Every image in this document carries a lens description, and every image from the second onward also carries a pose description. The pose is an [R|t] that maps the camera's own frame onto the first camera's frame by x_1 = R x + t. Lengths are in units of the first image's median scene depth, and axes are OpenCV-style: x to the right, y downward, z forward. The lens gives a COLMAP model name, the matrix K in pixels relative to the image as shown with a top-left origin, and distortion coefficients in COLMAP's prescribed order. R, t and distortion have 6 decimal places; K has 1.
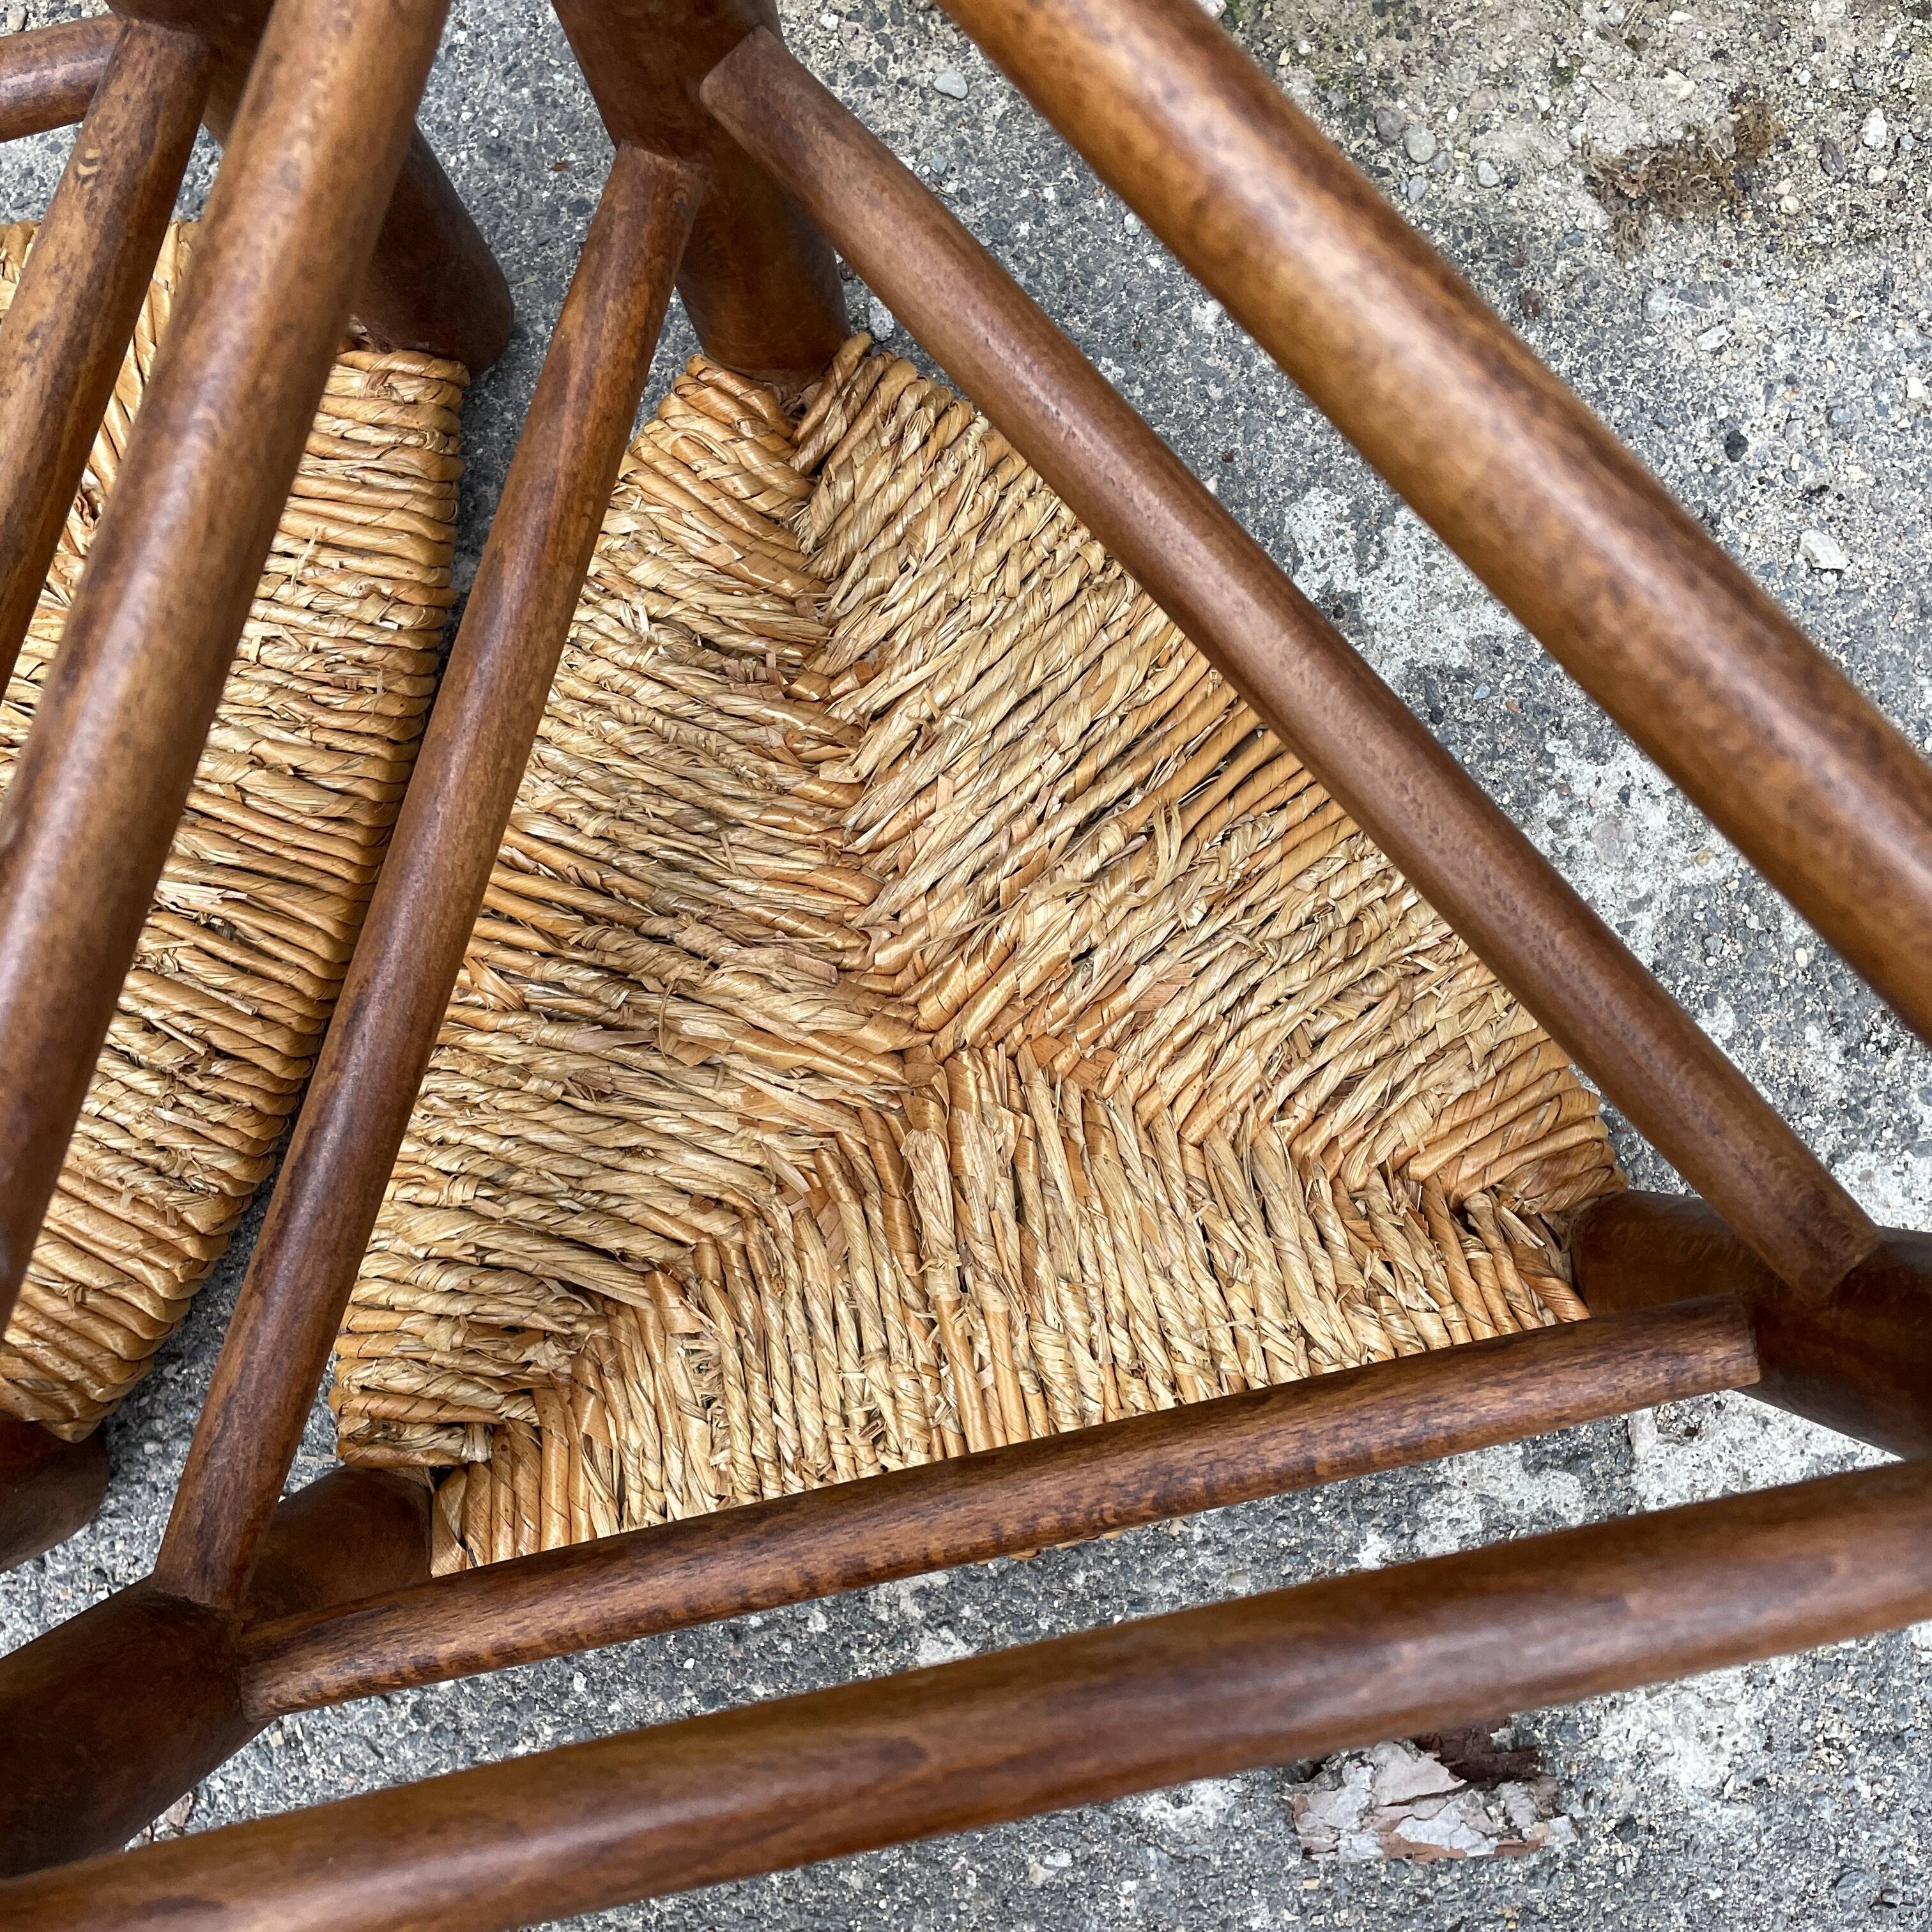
lens RADIAL K [[1933.6, 0, 976.7], [0, 1933.6, 975.6], [0, 0, 1]] dist [0.046011, 0.000000]
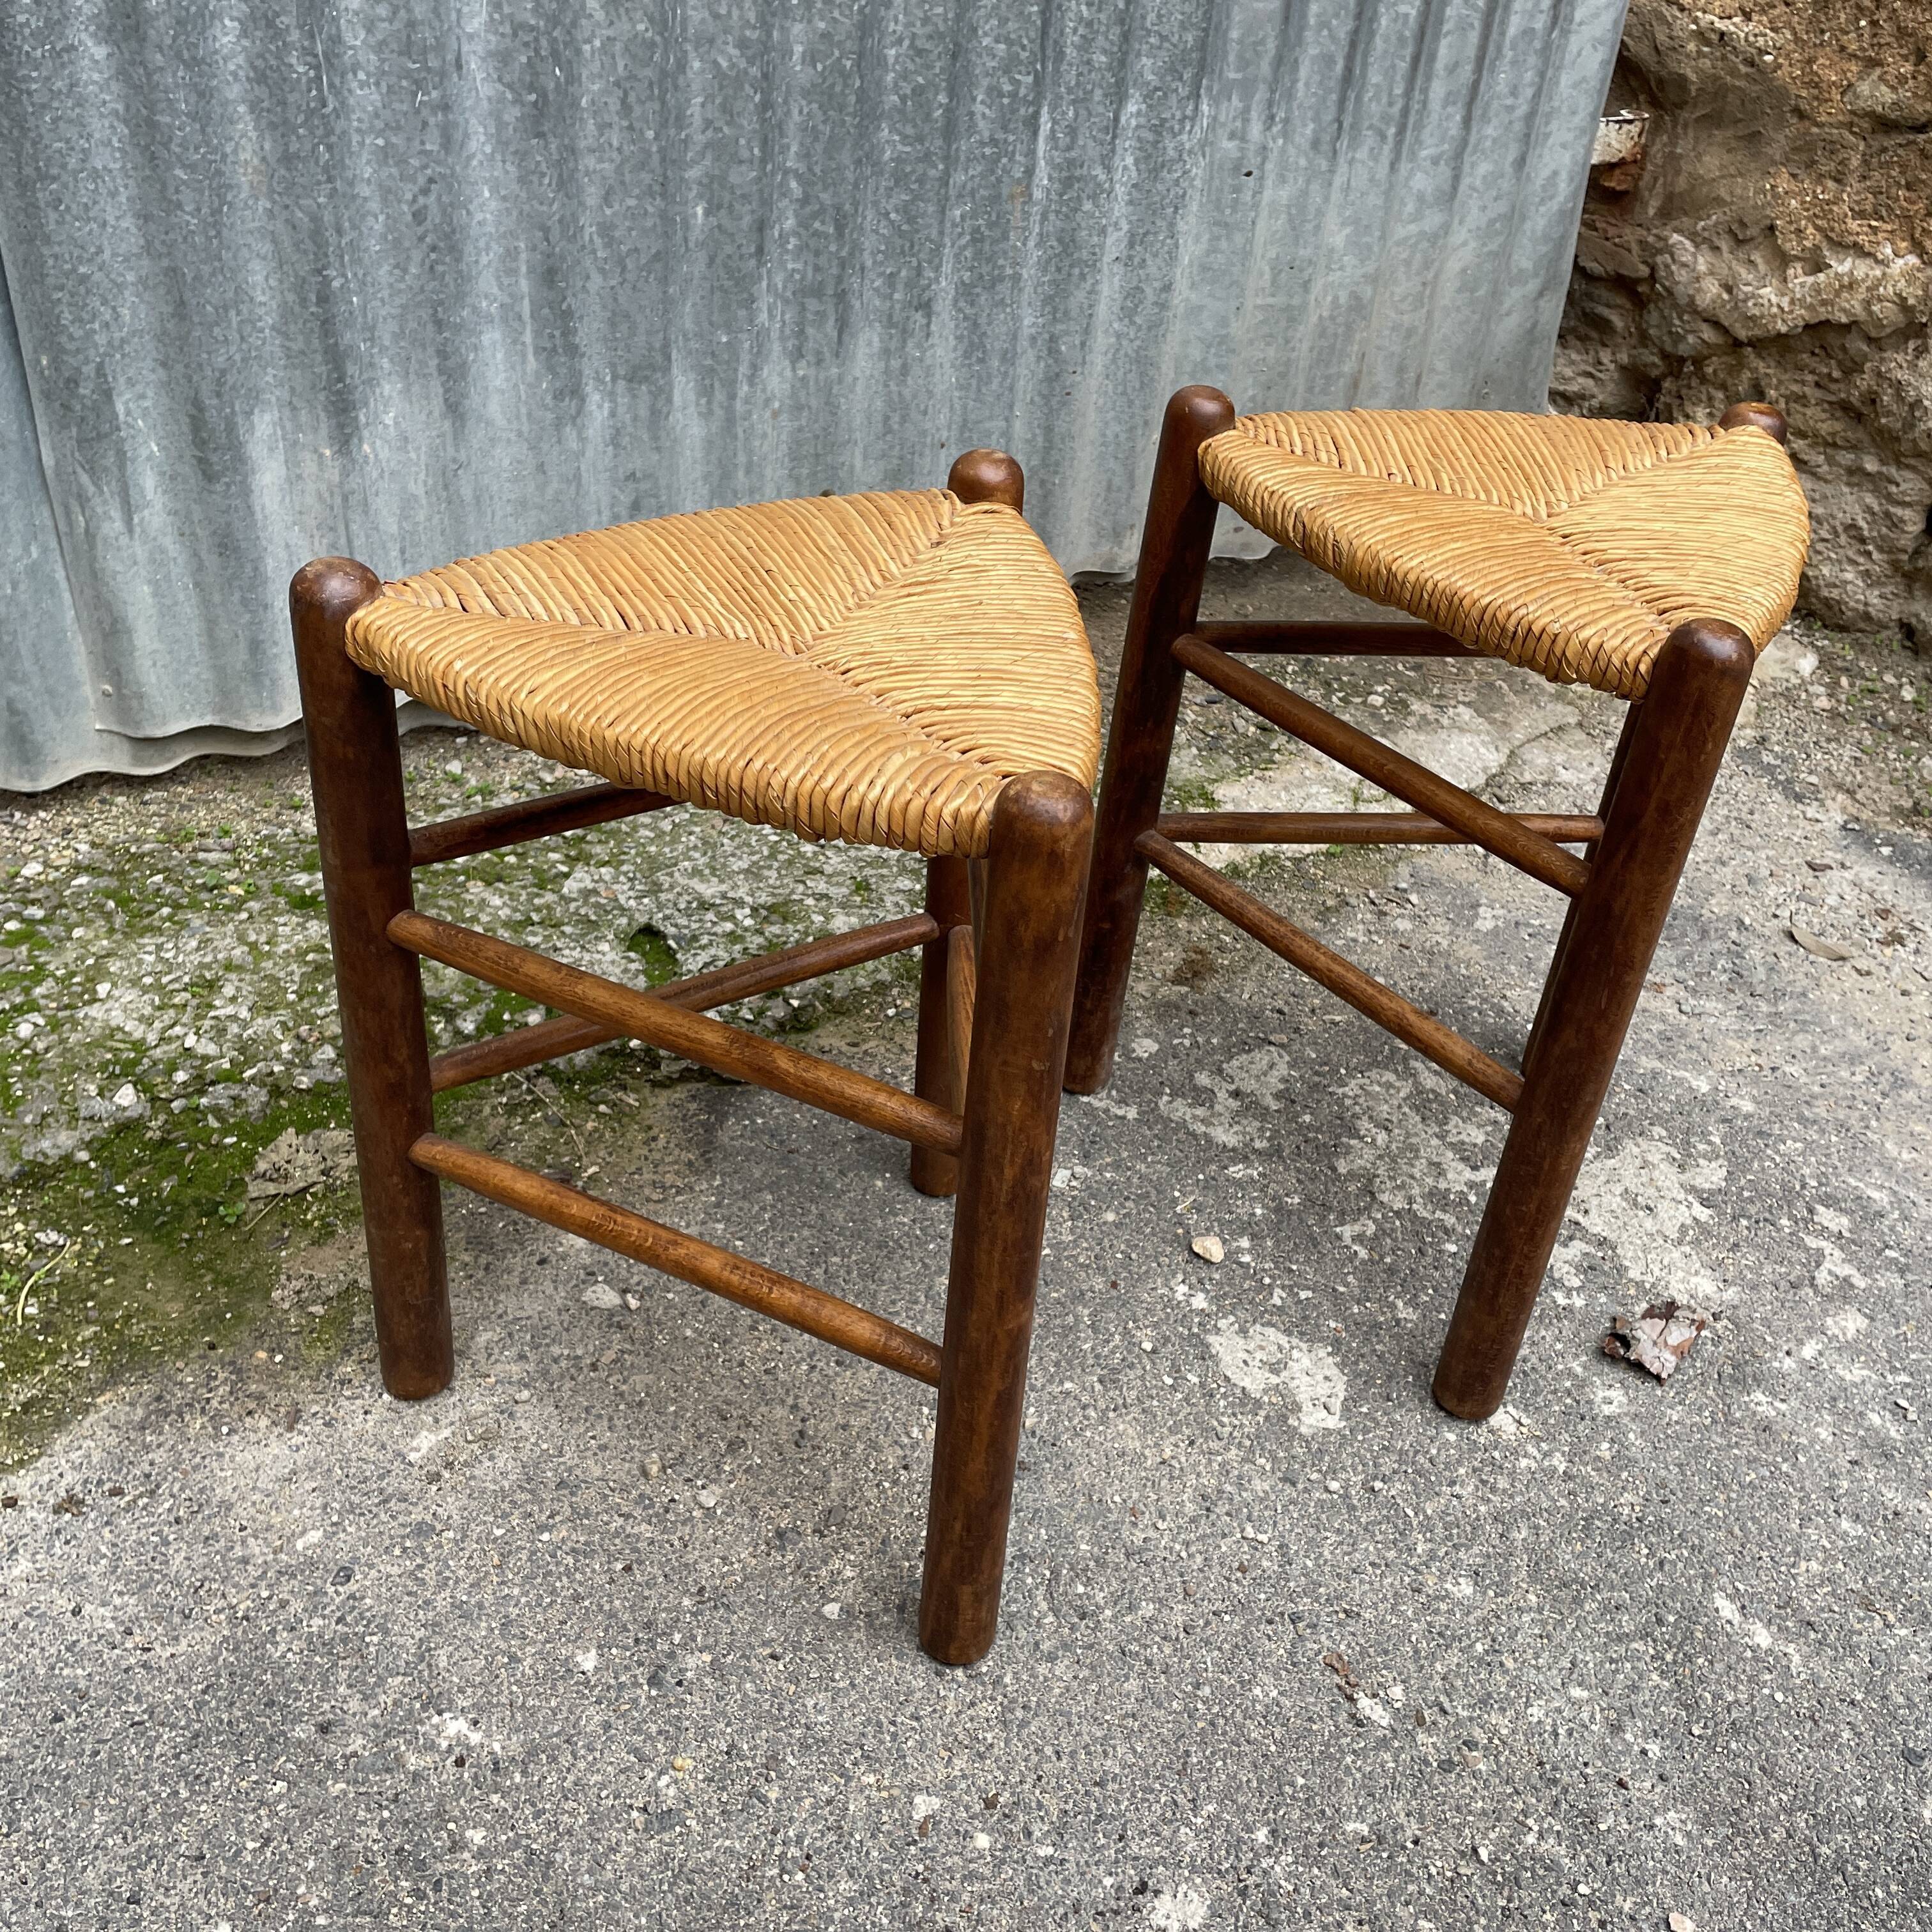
lens RADIAL K [[1933.6, 0, 956.0], [0, 1933.6, 955.0], [0, 0, 1]] dist [0.046011, 0.000000]
pose [[0.717925, -0.329329, 0.613291, -1.677676], [0.683854, 0.498320, -0.532936, 0.873354], [-0.130104, 0.802009, 0.582970, -0.620480]]
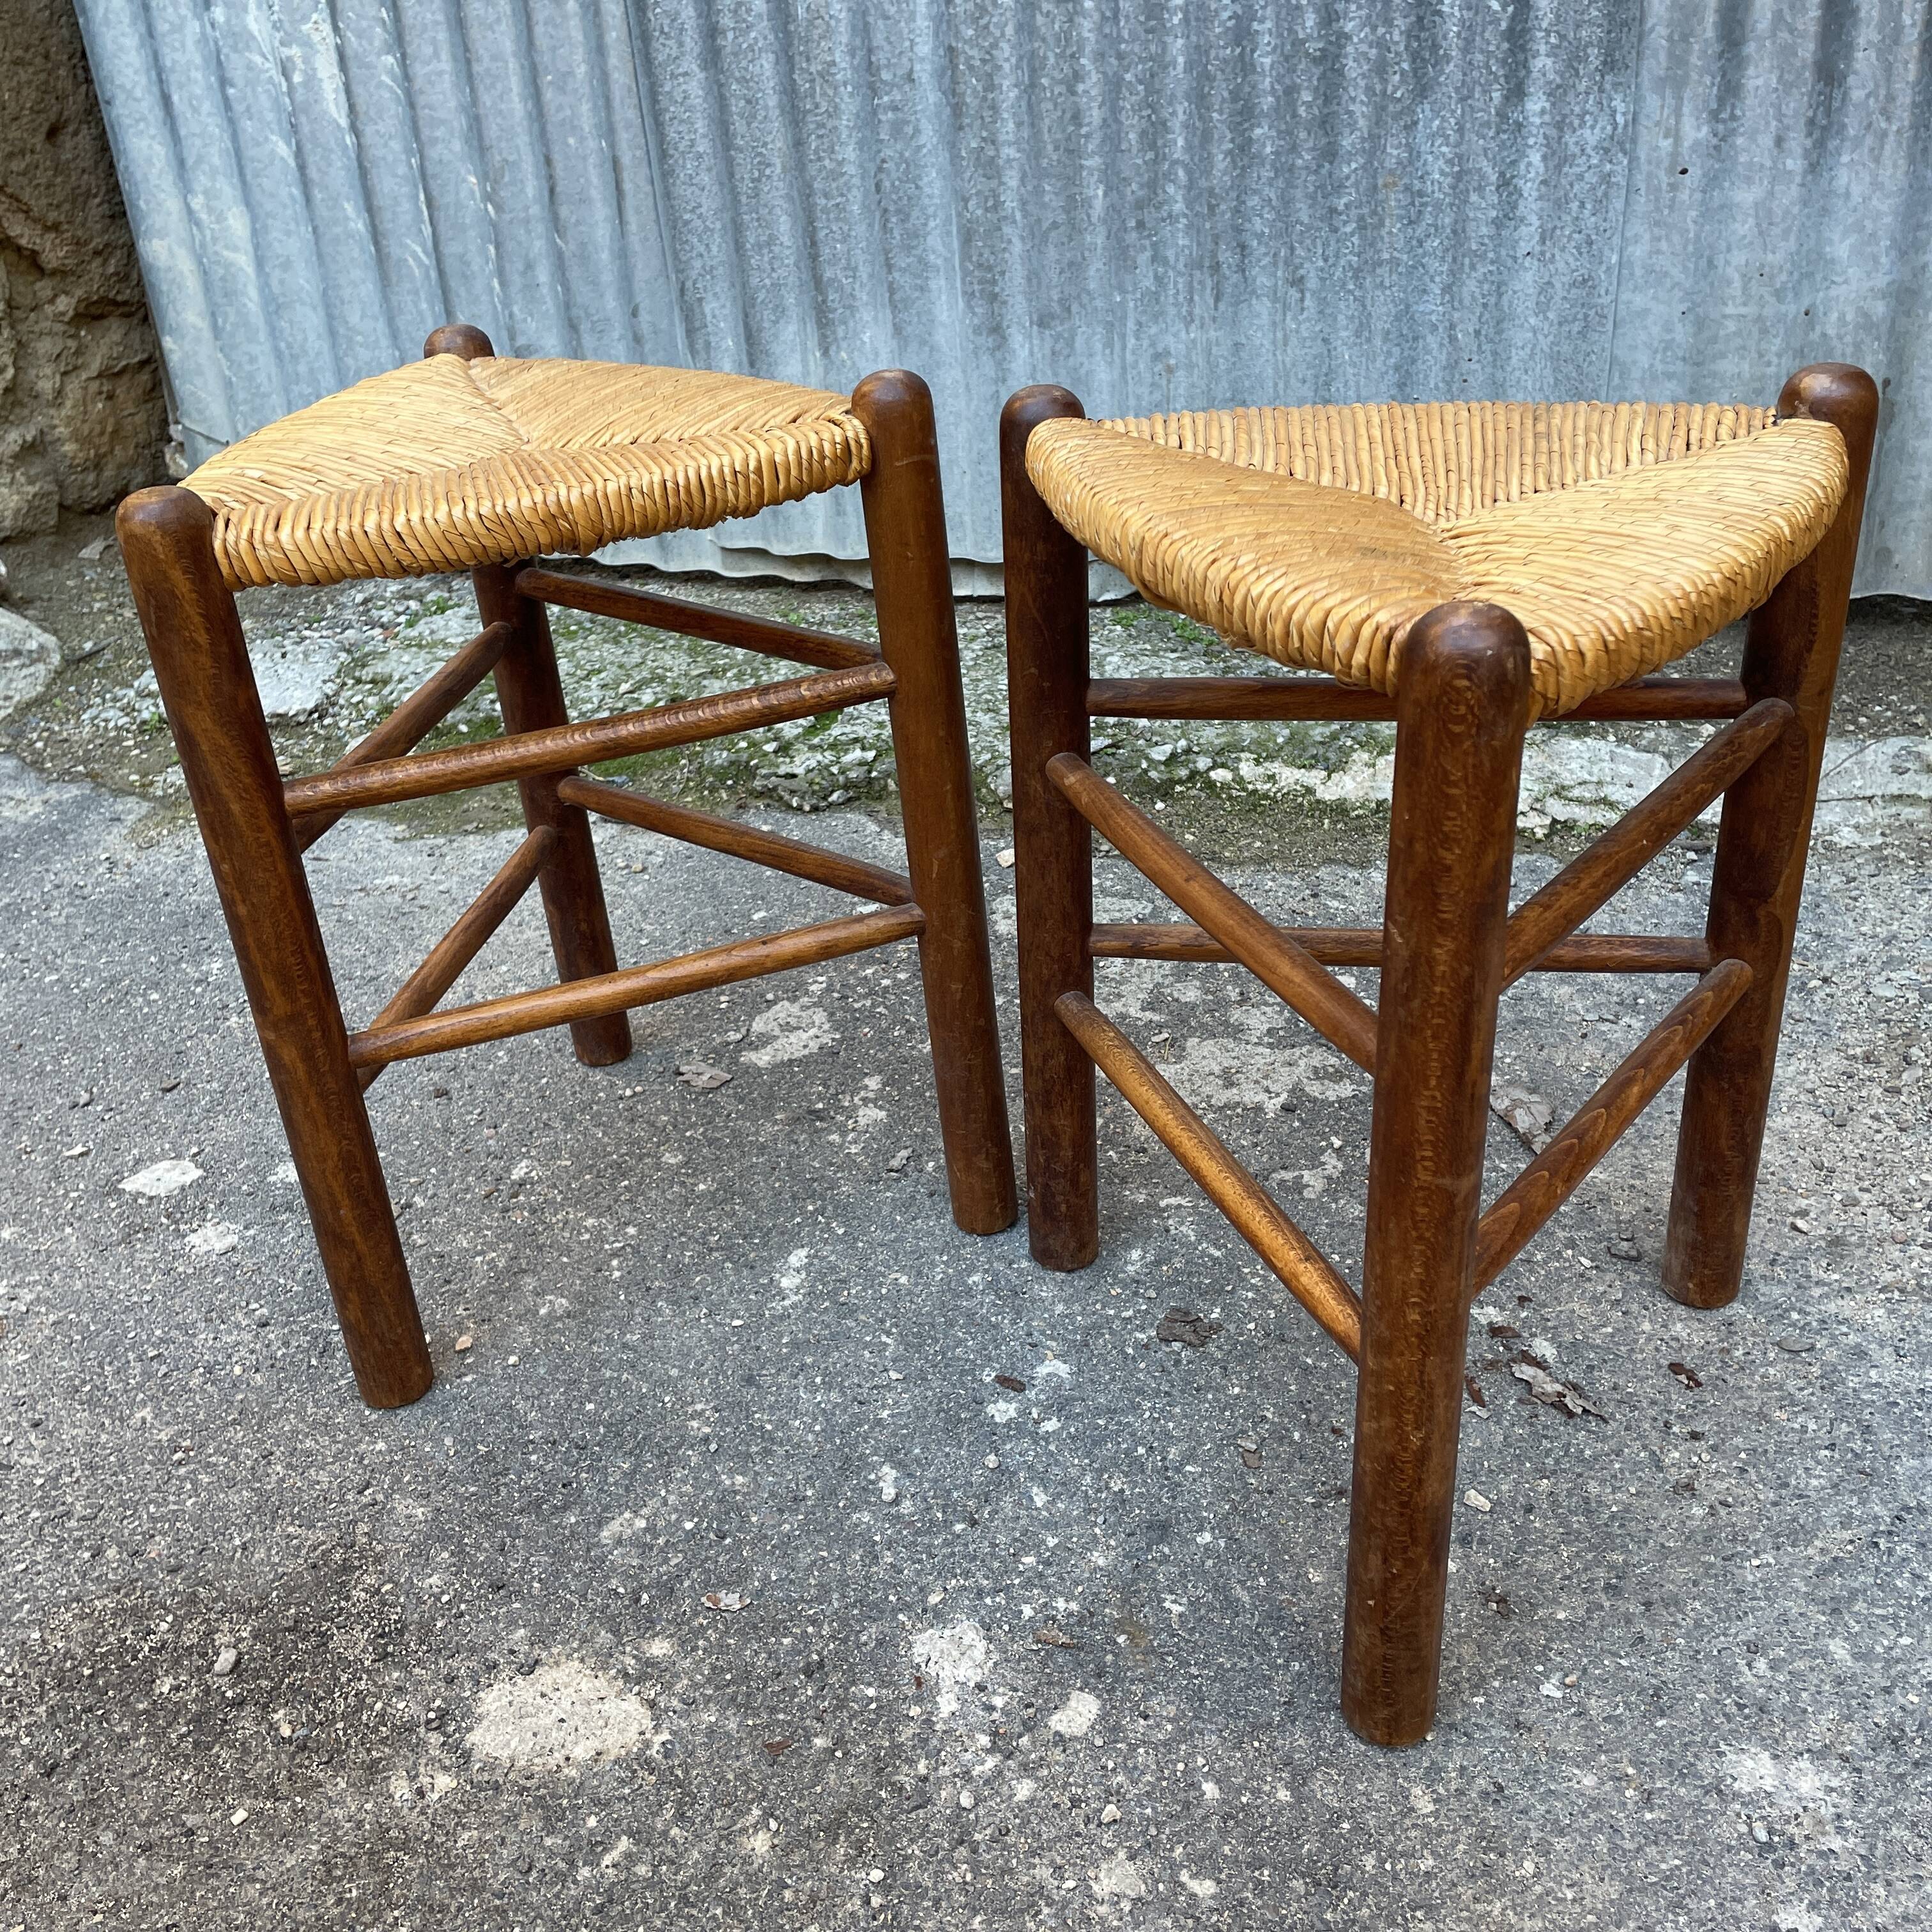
lens RADIAL K [[1933.6, 0, 967.6], [0, 1933.6, 962.7], [0, 0, 1]] dist [0.046011, 0.000000]
pose [[0.992183, 0.016911, -0.123643, 0.417989], [-0.114986, 0.508898, -0.853113, 2.393592], [0.048495, 0.860661, 0.506864, -0.390518]]
